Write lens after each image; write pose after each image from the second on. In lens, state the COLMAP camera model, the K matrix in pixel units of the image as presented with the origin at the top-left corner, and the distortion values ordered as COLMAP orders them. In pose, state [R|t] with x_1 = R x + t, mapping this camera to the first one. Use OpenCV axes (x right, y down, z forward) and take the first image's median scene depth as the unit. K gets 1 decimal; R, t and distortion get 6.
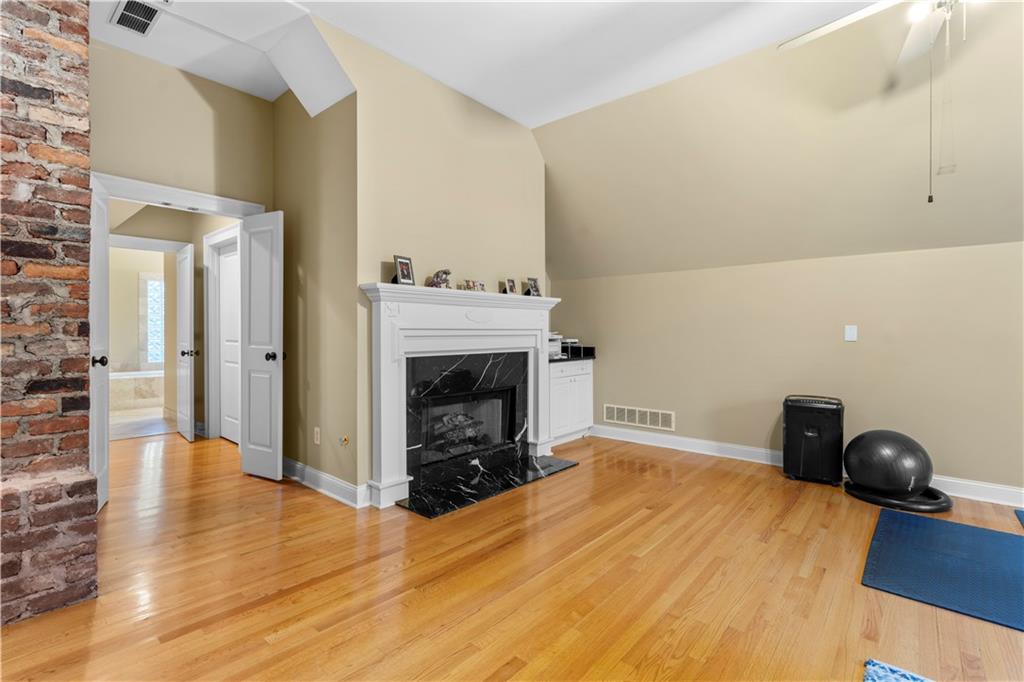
lens RADIAL K [[464.6, 0, 513.1], [0, 464.6, 337.2], [0, 0, 1]] dist [-0.007973, 0.000744]
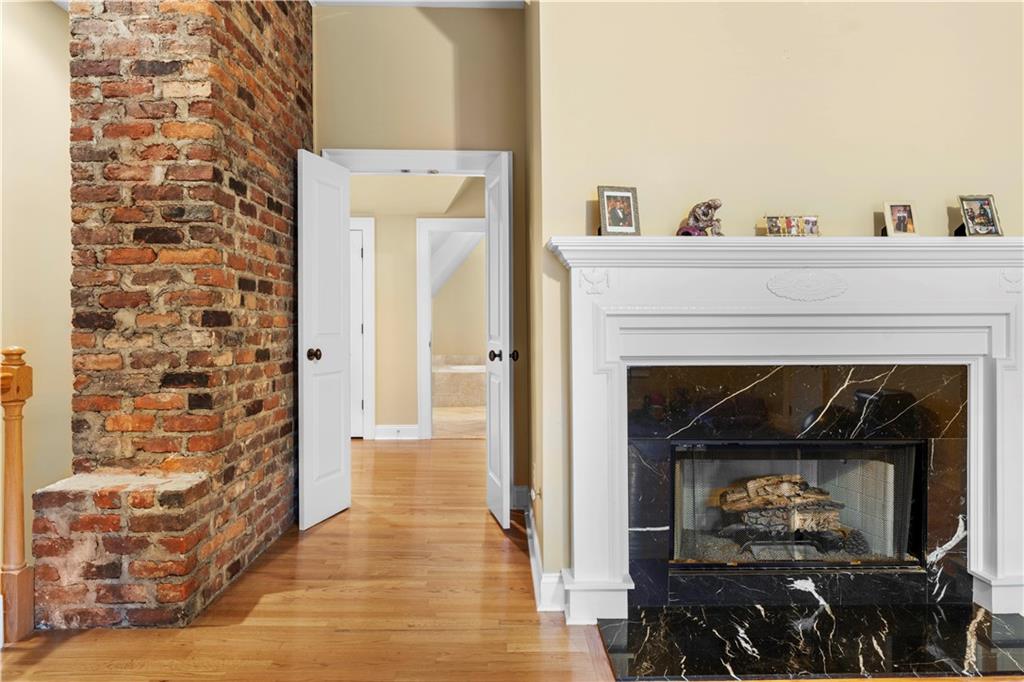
lens RADIAL K [[614.9, 0, 510.1], [0, 614.9, 324.0], [0, 0, 1]] dist [-0.005470, 0.000374]
pose [[0.684813, -0.001034, -0.728718, 0.220650], [-0.005729, 0.999960, -0.006803, -0.001393], [0.728696, 0.008834, 0.684780, 0.404149]]
